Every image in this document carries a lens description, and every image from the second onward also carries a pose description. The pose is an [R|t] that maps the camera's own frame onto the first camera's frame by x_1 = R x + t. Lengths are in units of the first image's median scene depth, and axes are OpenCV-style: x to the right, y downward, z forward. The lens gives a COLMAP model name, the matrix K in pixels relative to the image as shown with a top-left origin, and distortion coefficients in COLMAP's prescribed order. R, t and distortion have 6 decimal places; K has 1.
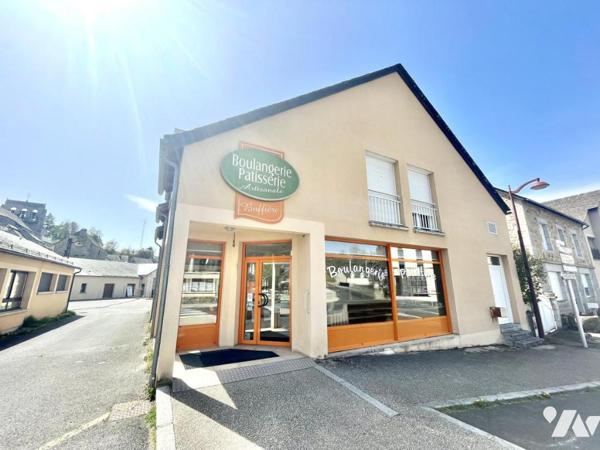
lens RADIAL K [[249.9, 0, 300.1], [0, 249.9, 224.7], [0, 0, 1]] dist [-0.003287, -0.000271]
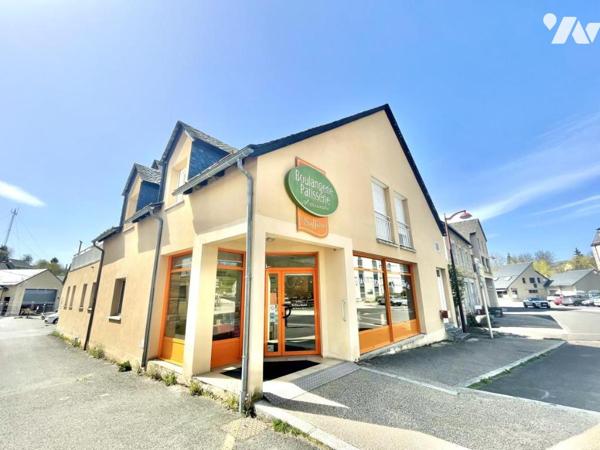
lens RADIAL K [[260.2, 0, 299.2], [0, 260.2, 224.1], [0, 0, 1]] dist [-0.004345, -0.000452]
pose [[0.945530, 0.069460, 0.318038, -0.520452], [-0.060993, 0.997470, -0.036517, -0.017128], [-0.319770, 0.015130, 0.947374, -0.025694]]
